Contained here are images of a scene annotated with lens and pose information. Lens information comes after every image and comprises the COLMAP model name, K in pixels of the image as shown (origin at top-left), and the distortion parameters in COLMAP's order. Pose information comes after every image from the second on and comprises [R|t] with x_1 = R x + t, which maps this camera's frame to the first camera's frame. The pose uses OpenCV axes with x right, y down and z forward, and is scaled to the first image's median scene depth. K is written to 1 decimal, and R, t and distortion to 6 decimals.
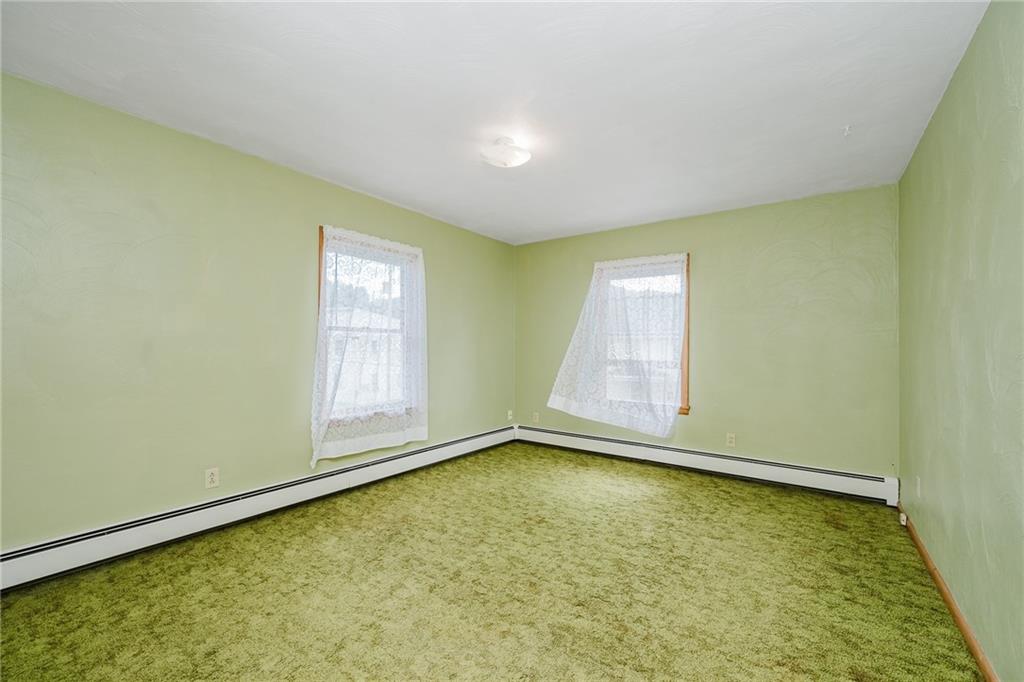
lens RADIAL K [[415.1, 0, 522.3], [0, 415.1, 341.3], [0, 0, 1]] dist [-0.022143, 0.000087]
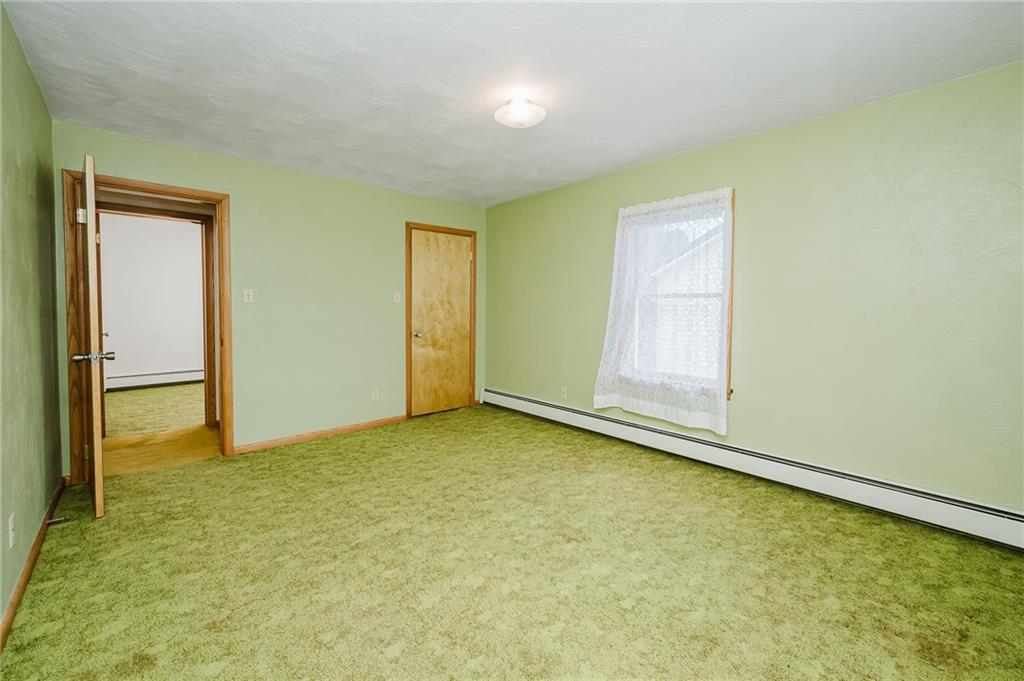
lens RADIAL K [[415.1, 0, 522.3], [0, 415.1, 340.8], [0, 0, 1]] dist [-0.022143, 0.000087]
pose [[-0.194047, 0.075280, -0.978099, 0.675235], [0.001771, 0.997077, 0.076389, 0.002634], [0.980991, 0.013091, -0.193613, 0.897968]]
